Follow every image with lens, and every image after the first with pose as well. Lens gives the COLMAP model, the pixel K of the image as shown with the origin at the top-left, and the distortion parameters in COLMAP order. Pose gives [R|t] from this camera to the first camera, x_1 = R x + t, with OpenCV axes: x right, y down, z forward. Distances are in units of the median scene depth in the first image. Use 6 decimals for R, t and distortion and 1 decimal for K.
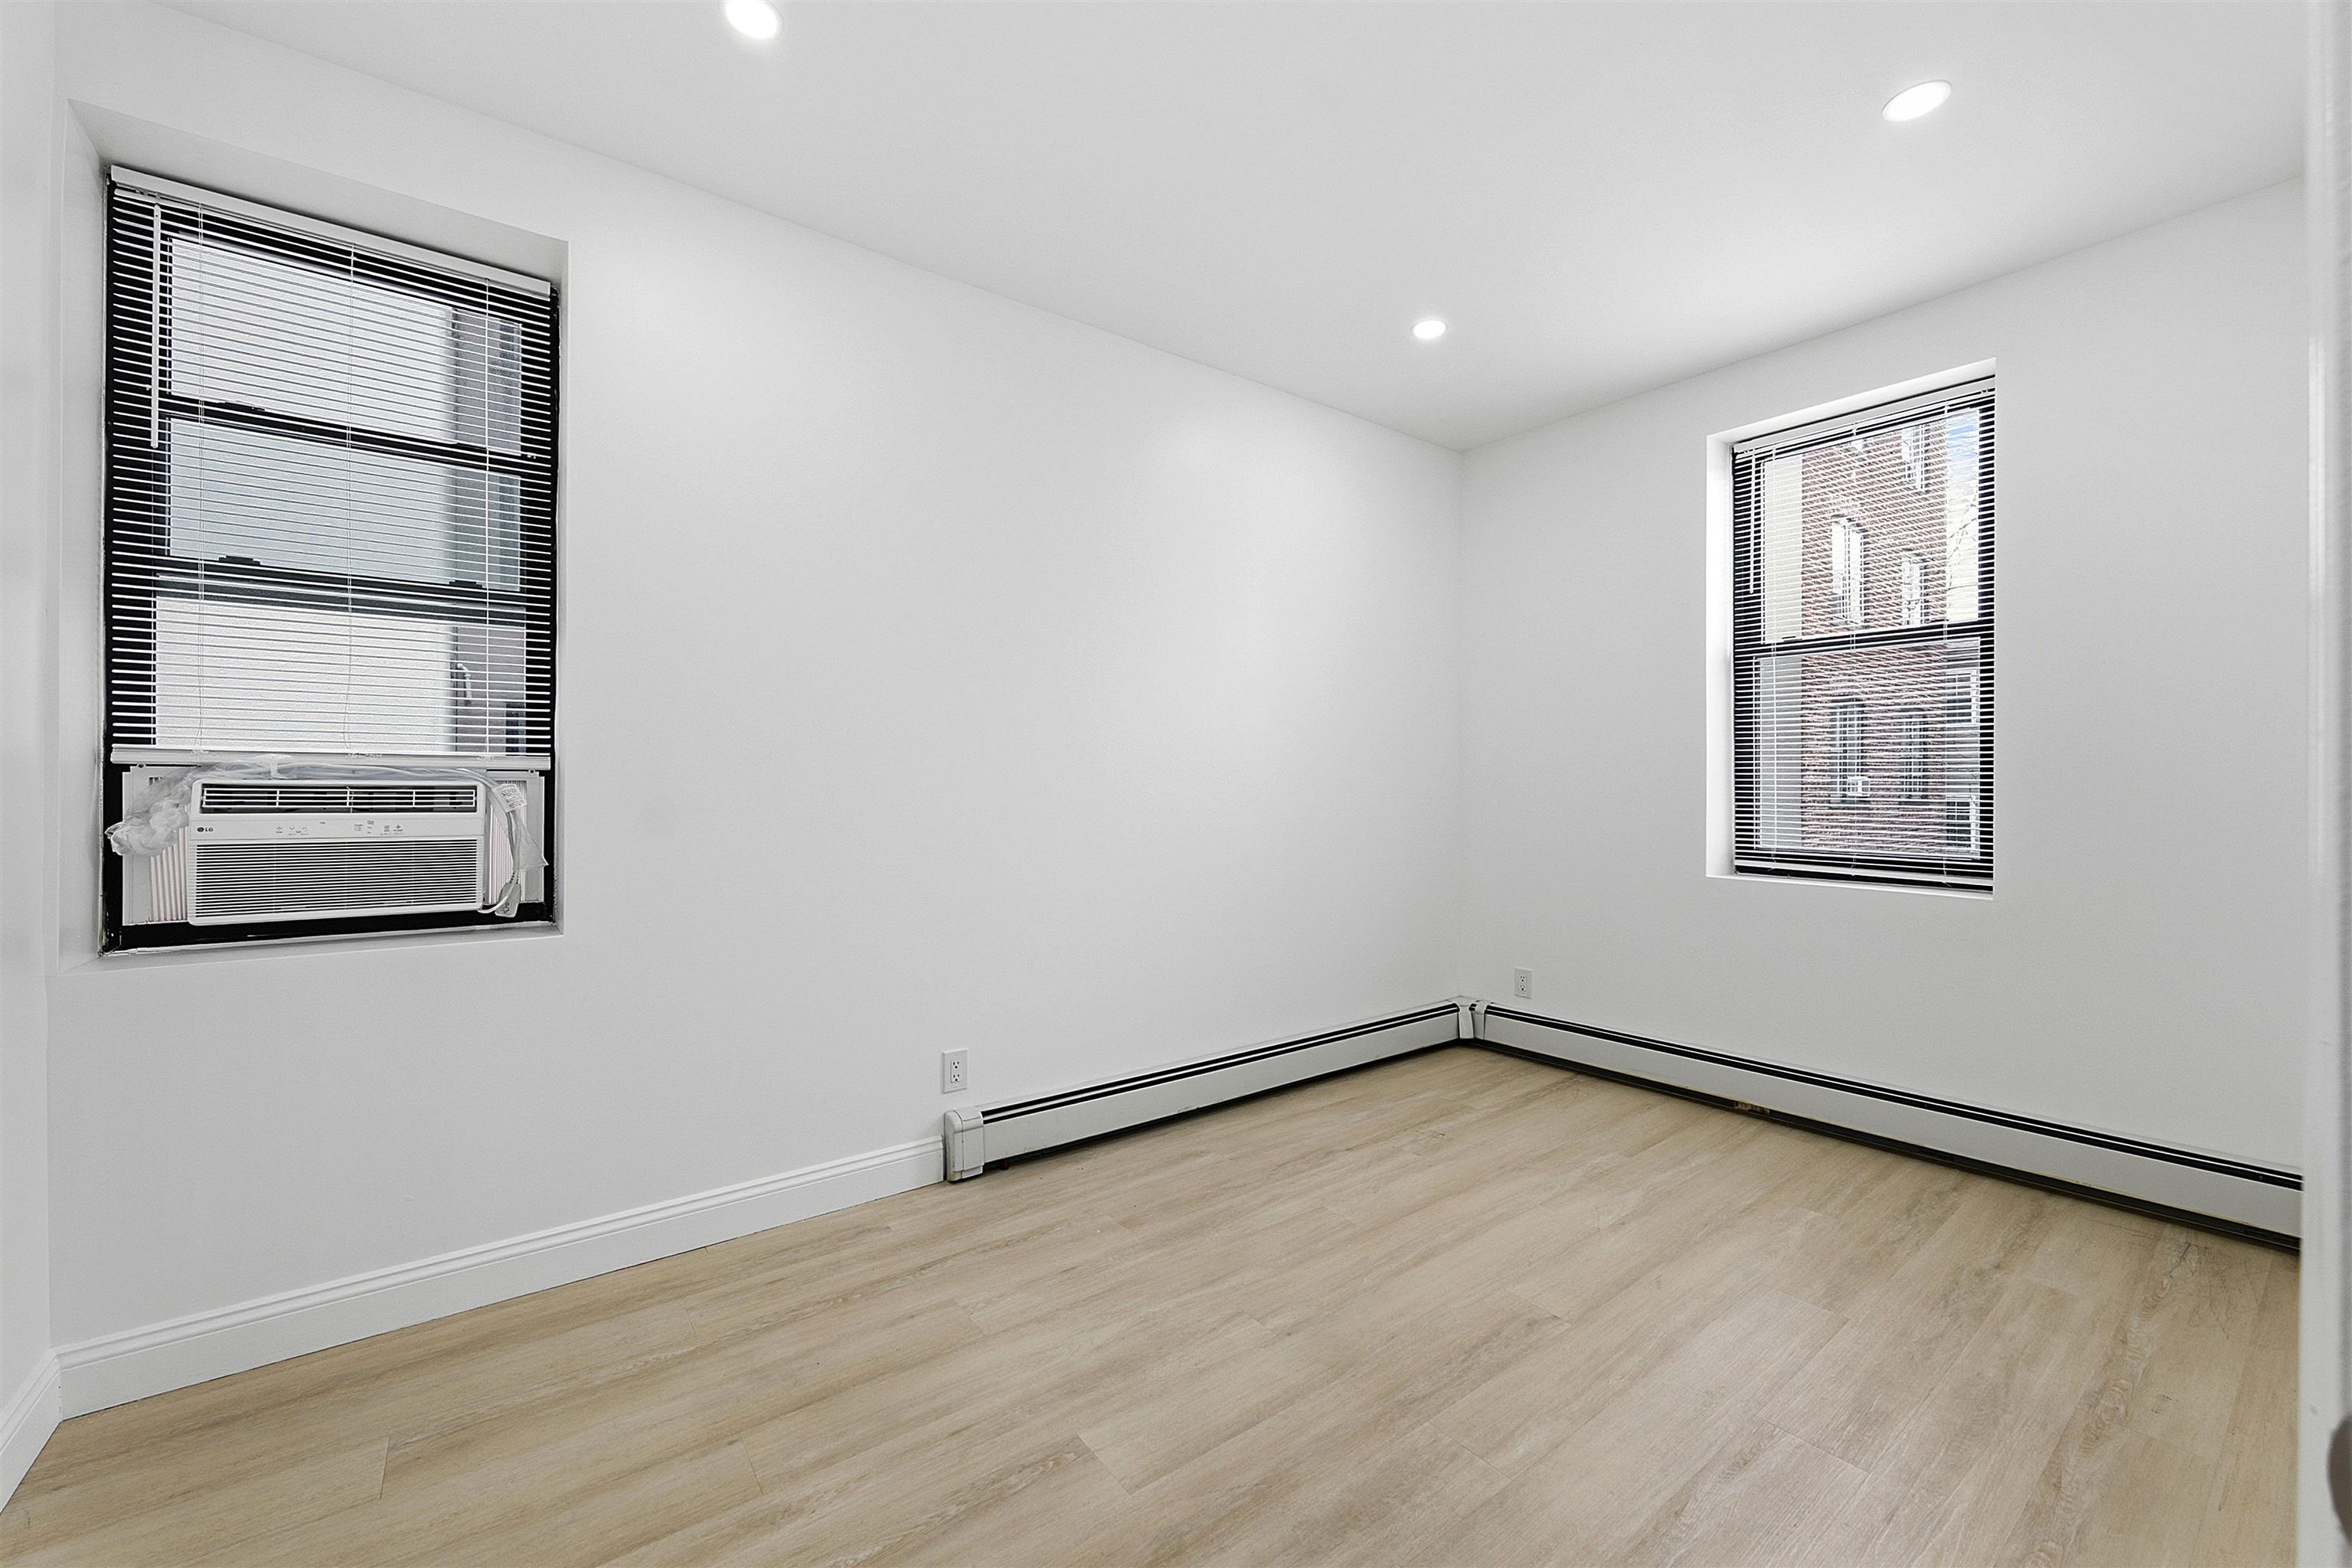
lens RADIAL K [[930.8, 0, 1171.2], [0, 930.8, 786.3], [0, 0, 1]] dist [-0.007476, 0.002971]
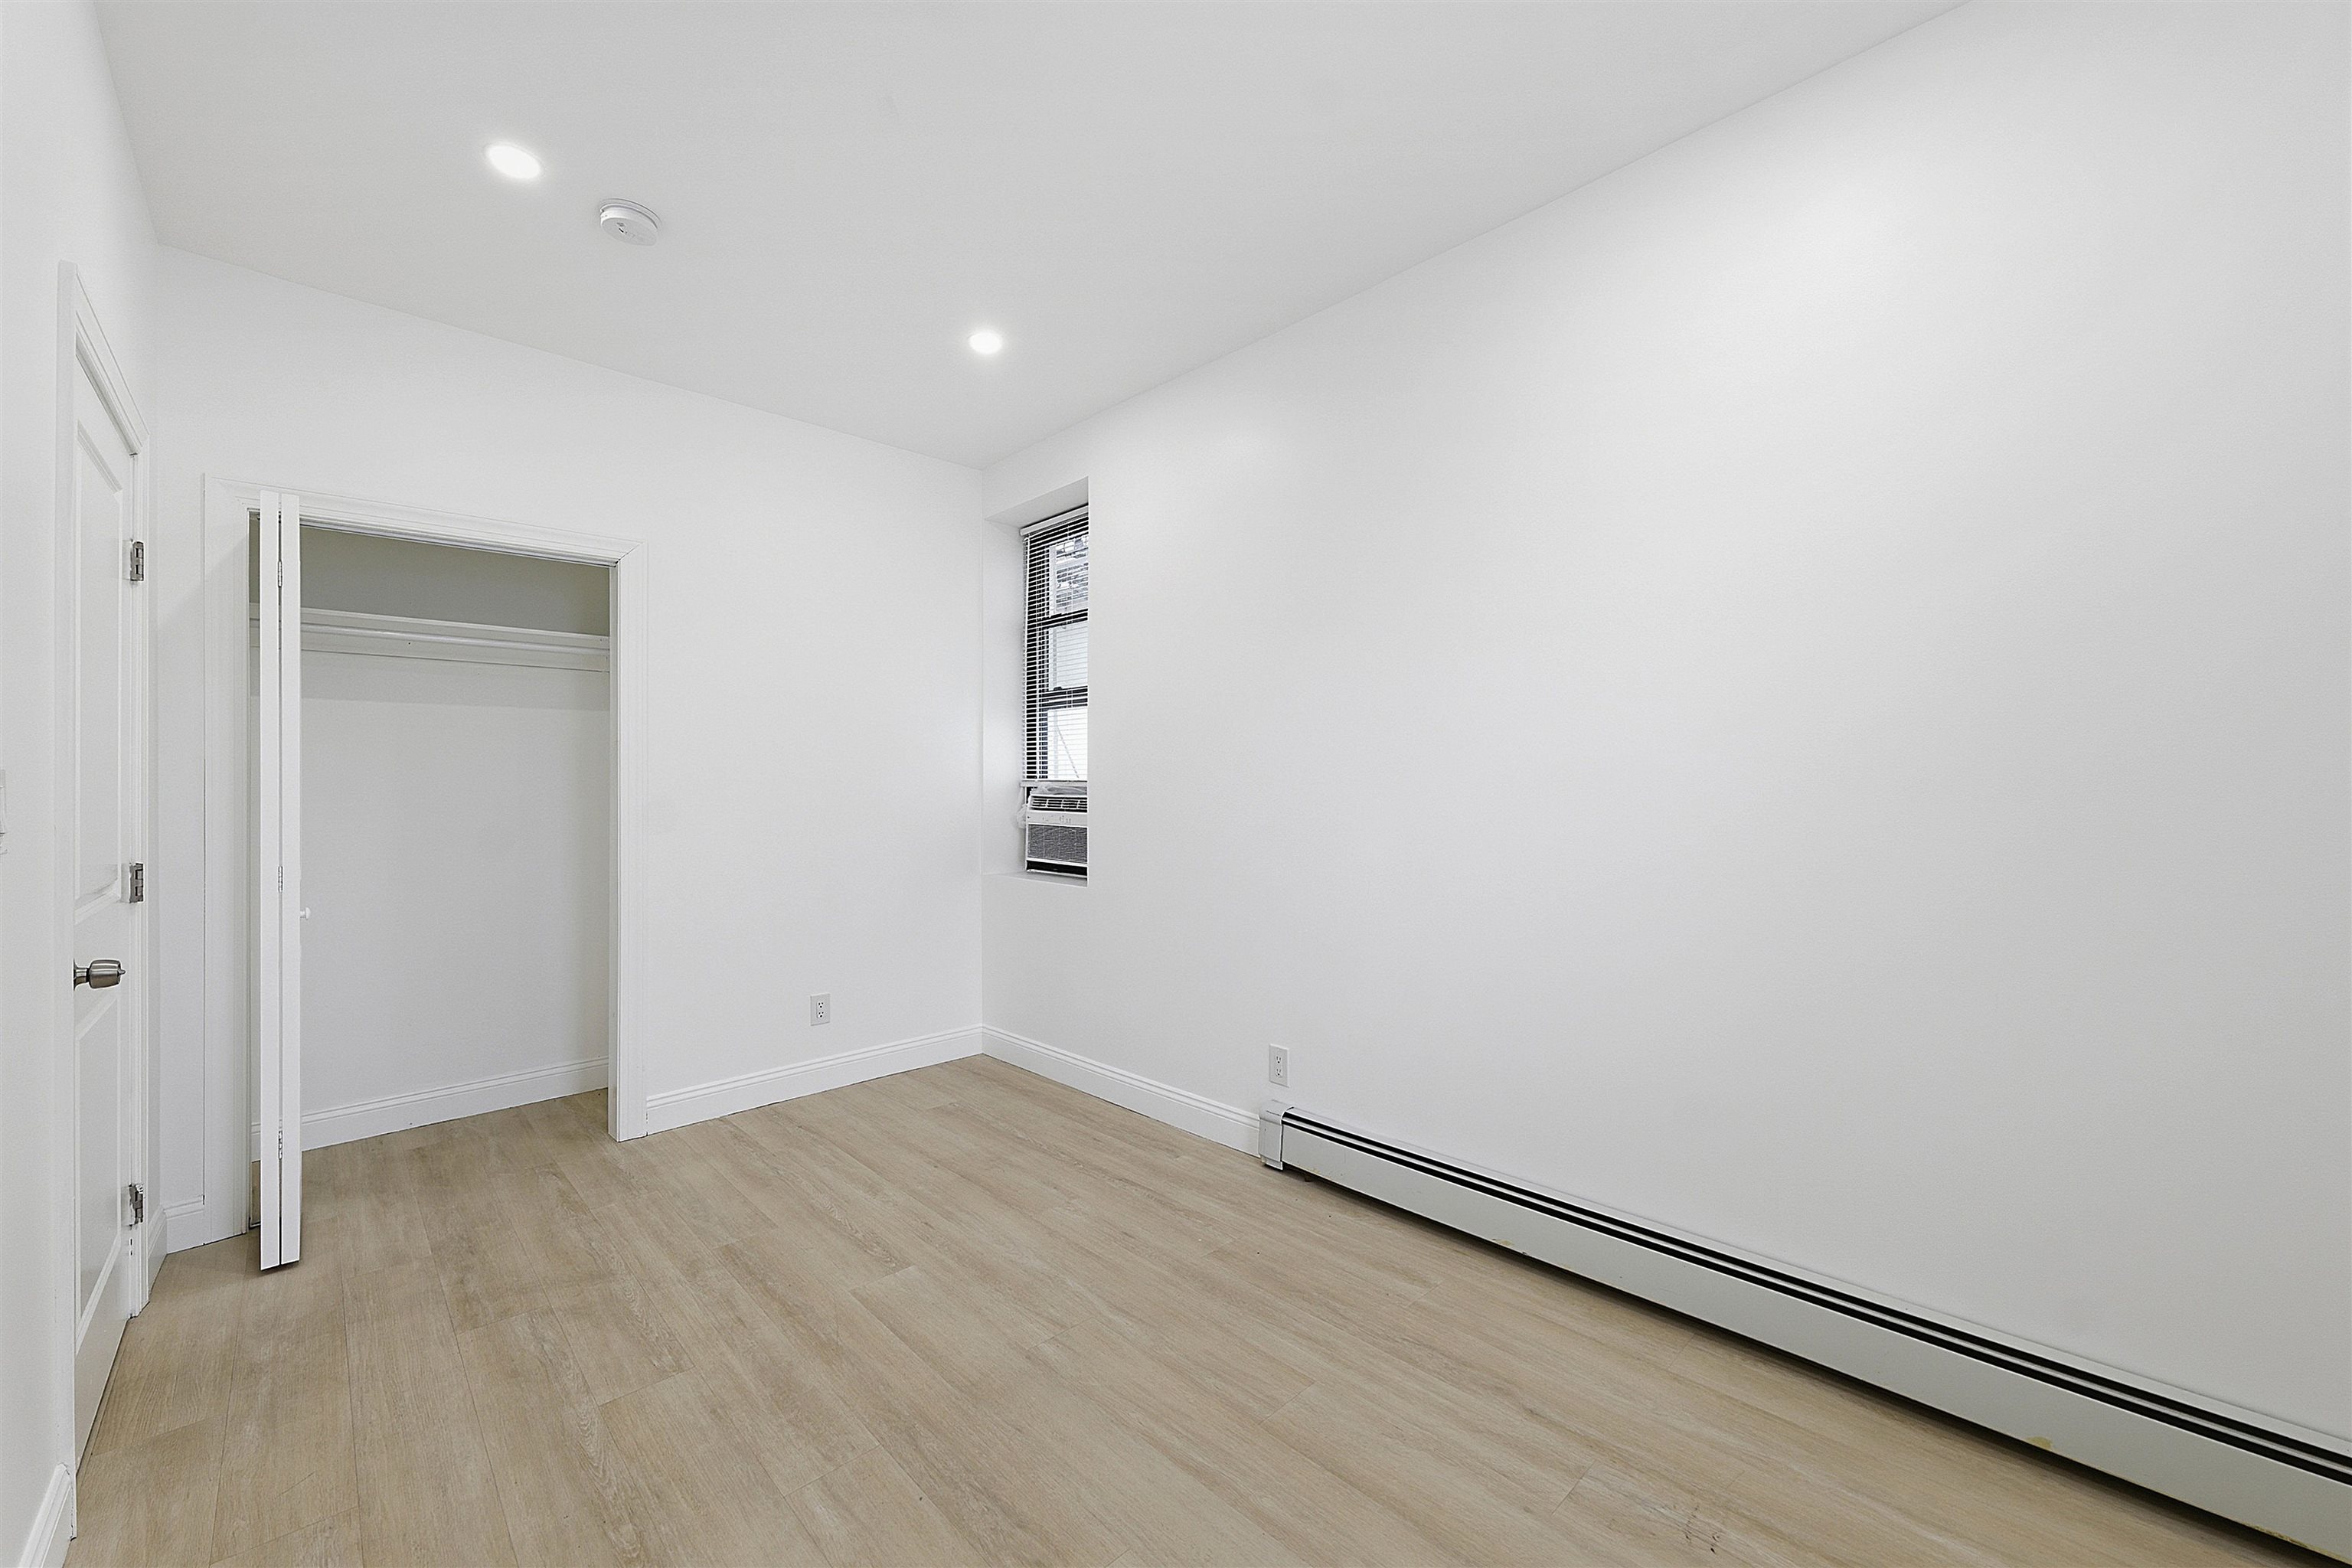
lens RADIAL K [[930.8, 0, 1167.5], [0, 930.8, 789.9], [0, 0, 1]] dist [-0.007476, 0.002971]
pose [[0.100054, -0.002948, -0.994978, 1.003006], [0.004475, 0.999987, -0.002513, -0.011826], [0.994972, -0.004202, 0.100066, 0.933052]]
